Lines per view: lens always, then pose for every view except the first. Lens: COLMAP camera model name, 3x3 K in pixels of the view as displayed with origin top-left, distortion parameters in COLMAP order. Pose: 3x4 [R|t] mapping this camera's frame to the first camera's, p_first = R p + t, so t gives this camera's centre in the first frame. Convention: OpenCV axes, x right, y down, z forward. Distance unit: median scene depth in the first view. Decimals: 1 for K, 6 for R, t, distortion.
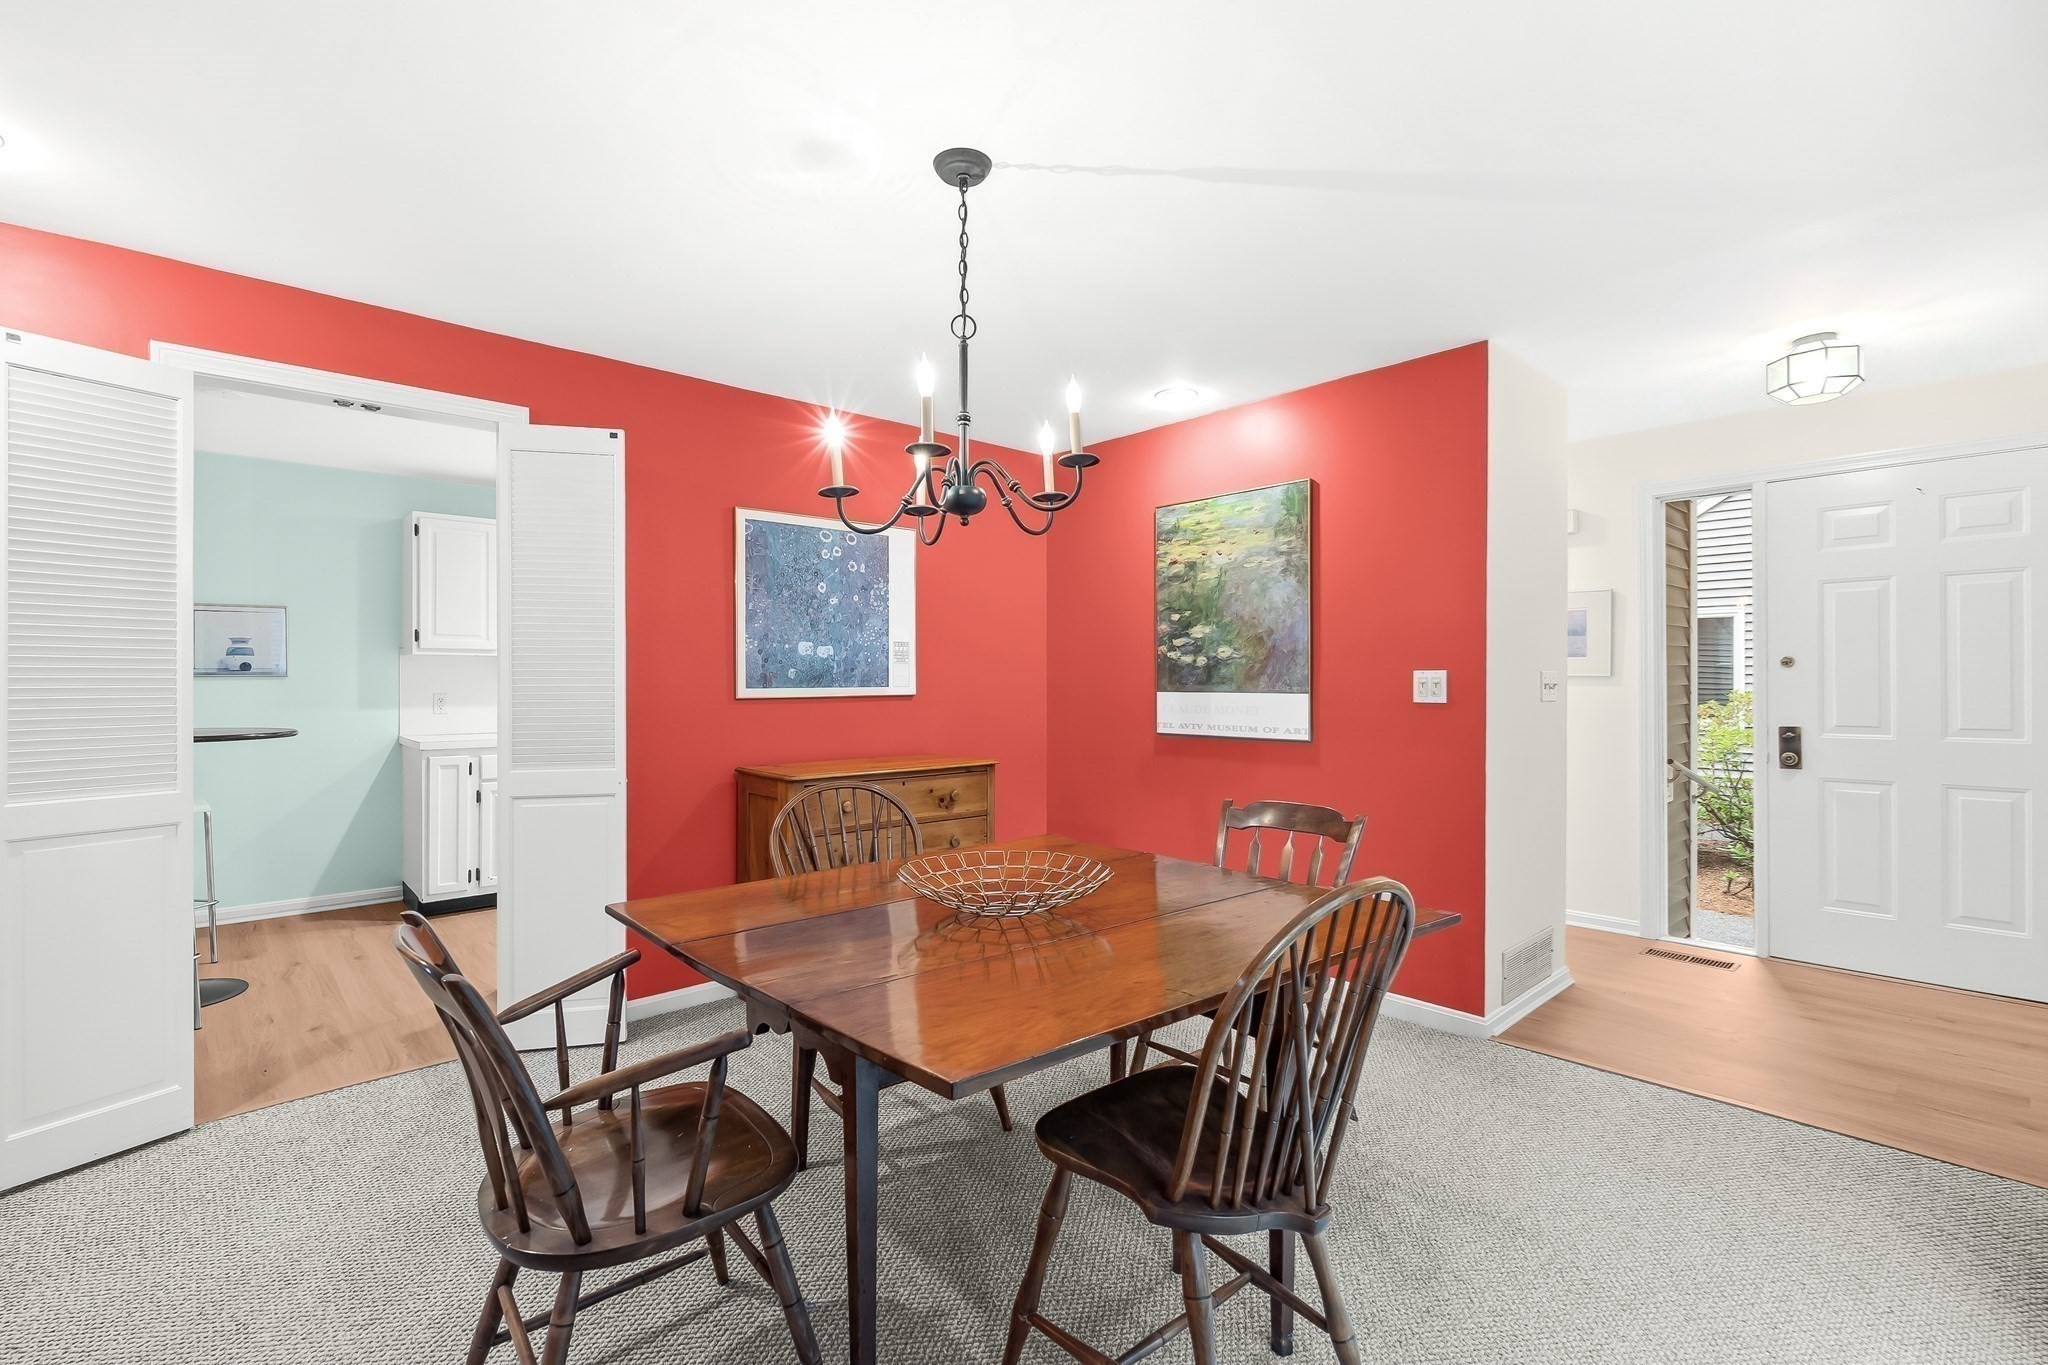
lens RADIAL K [[916.1, 0, 1023.5], [0, 916.1, 680.5], [0, 0, 1]] dist [0.001197, 0.000033]
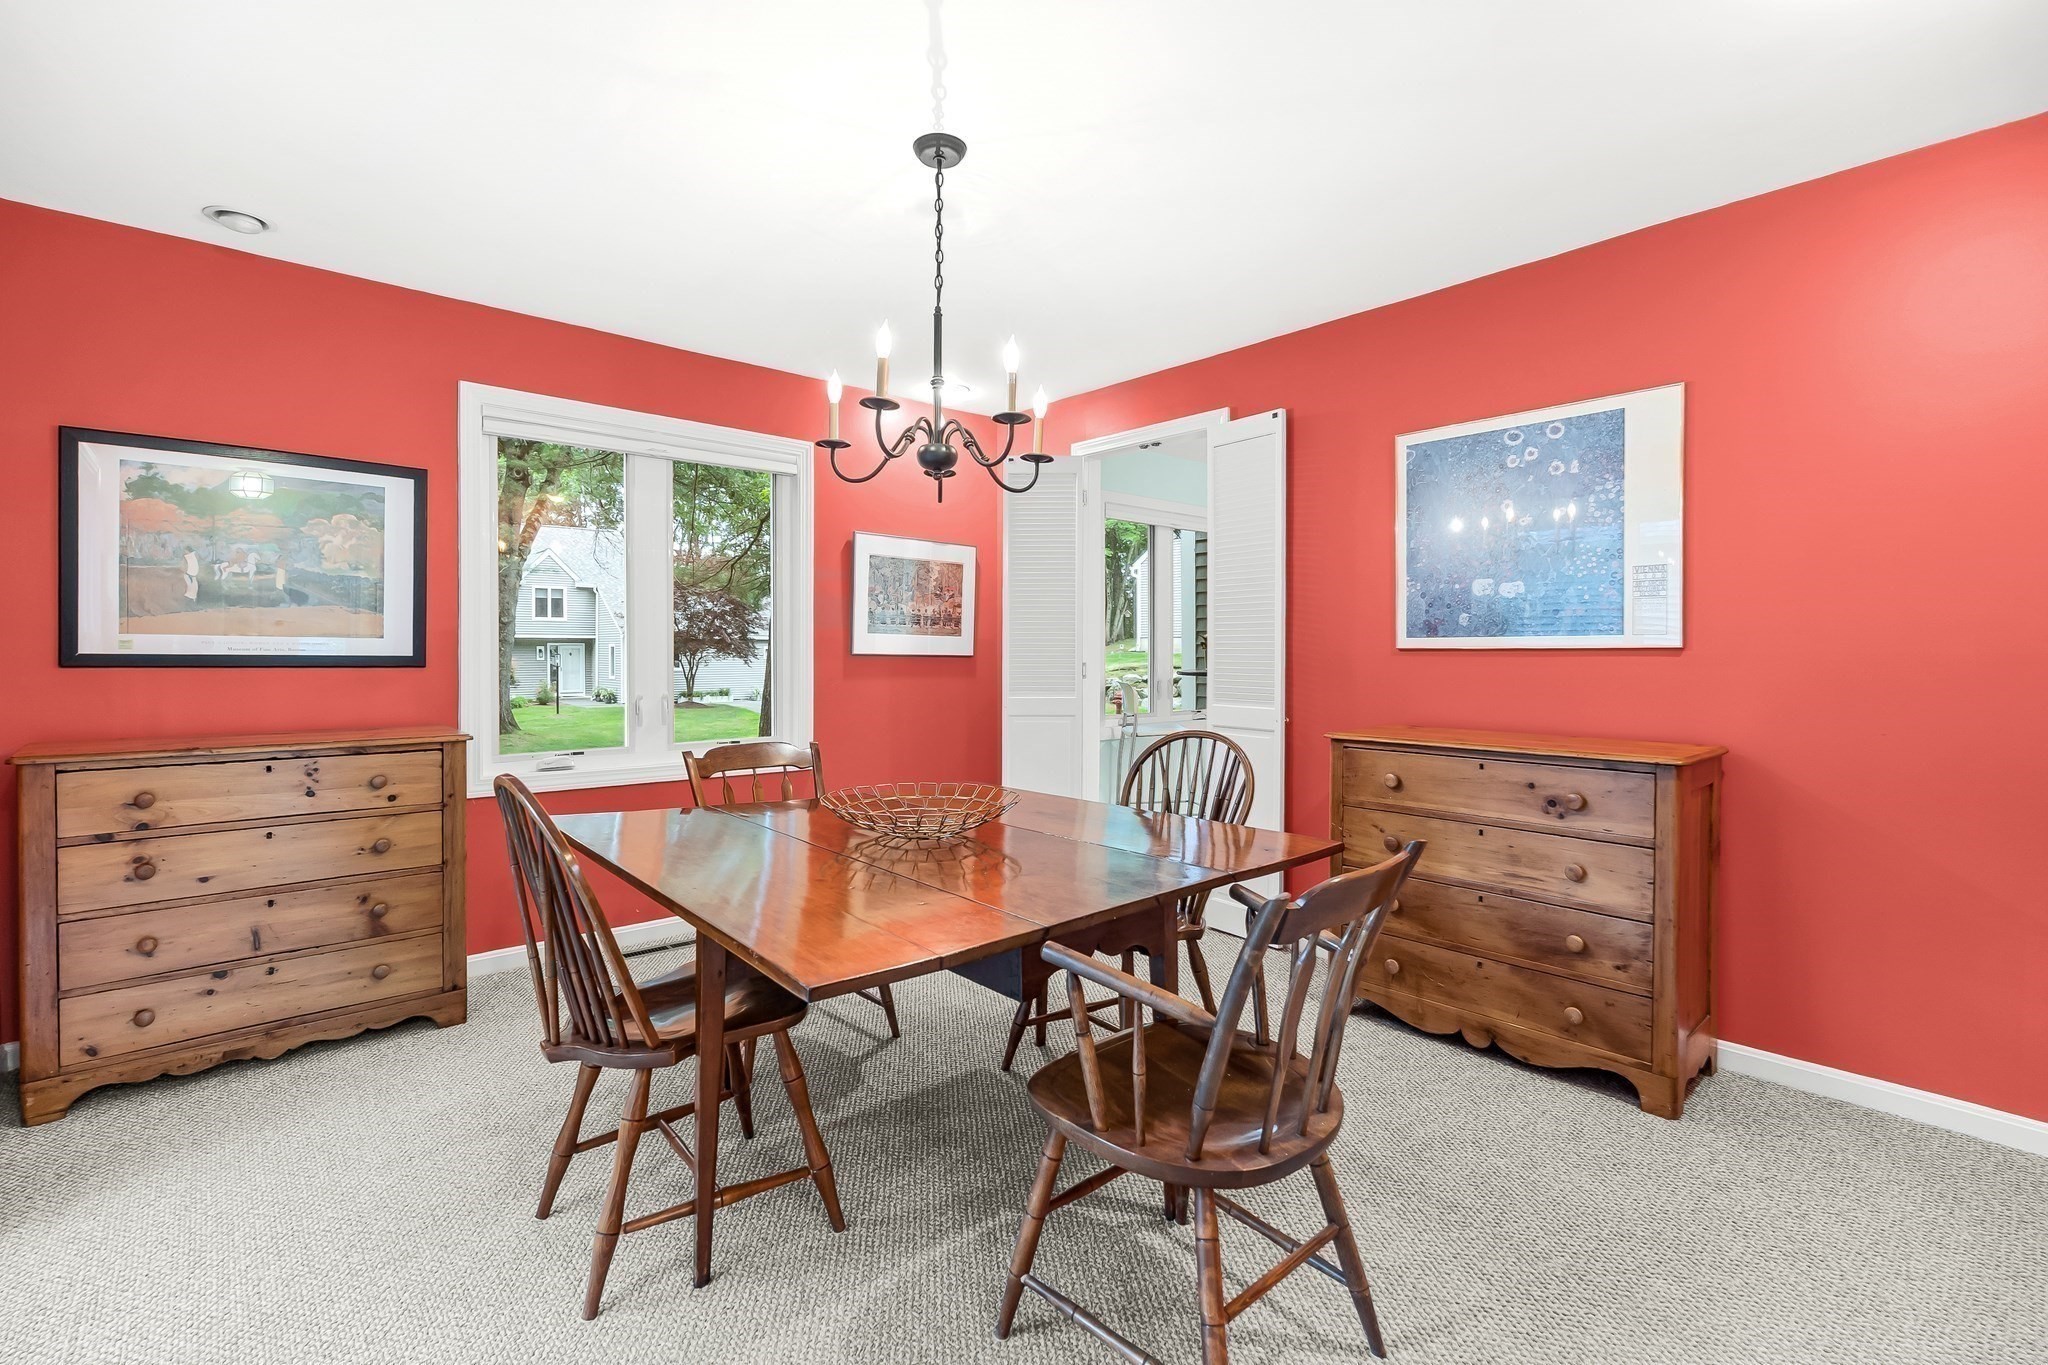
lens RADIAL K [[916.1, 0, 1023.8], [0, 916.1, 668.8], [0, 0, 1]] dist [0.001197, 0.000033]
pose [[-0.014465, 0.019994, -0.999695, 0.570737], [-0.003779, 0.999792, 0.020050, 0.021669], [0.999888, 0.004067, -0.014386, 0.619569]]
